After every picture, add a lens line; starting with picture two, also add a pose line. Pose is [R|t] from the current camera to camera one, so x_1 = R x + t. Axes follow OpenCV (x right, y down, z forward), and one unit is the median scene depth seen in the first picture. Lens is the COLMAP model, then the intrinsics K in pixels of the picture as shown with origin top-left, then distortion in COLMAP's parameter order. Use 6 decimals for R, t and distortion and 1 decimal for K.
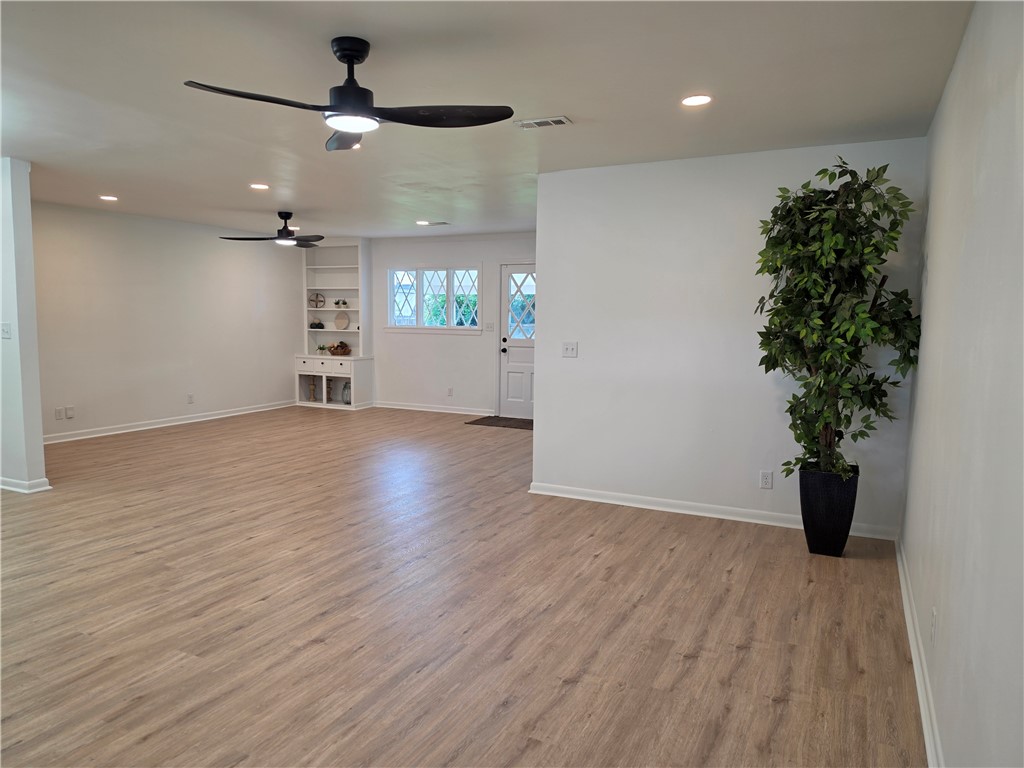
lens RADIAL K [[704.6, 0, 511.8], [0, 704.6, 385.5], [0, 0, 1]] dist [0.009279, 0.000270]
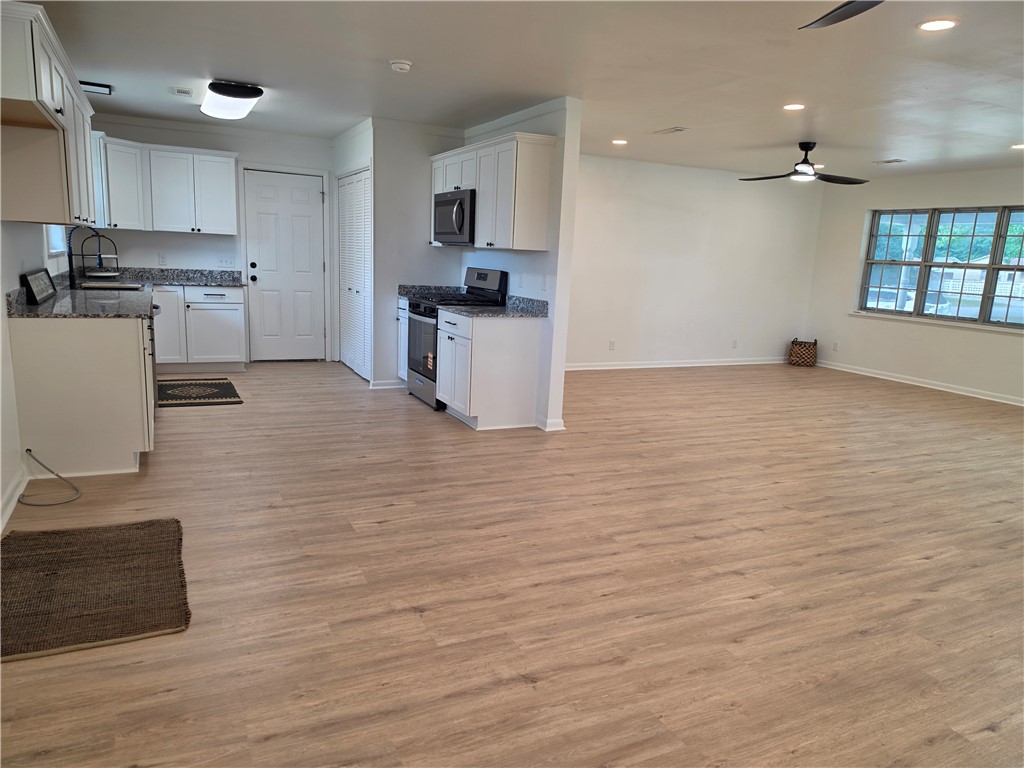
lens RADIAL K [[704.6, 0, 511.6], [0, 704.6, 387.2], [0, 0, 1]] dist [0.009279, 0.000270]
pose [[-0.782868, -0.172975, 0.597660, -0.568109], [-0.000125, 0.960621, 0.277860, -0.204884], [-0.622188, 0.217453, -0.752061, 2.020118]]
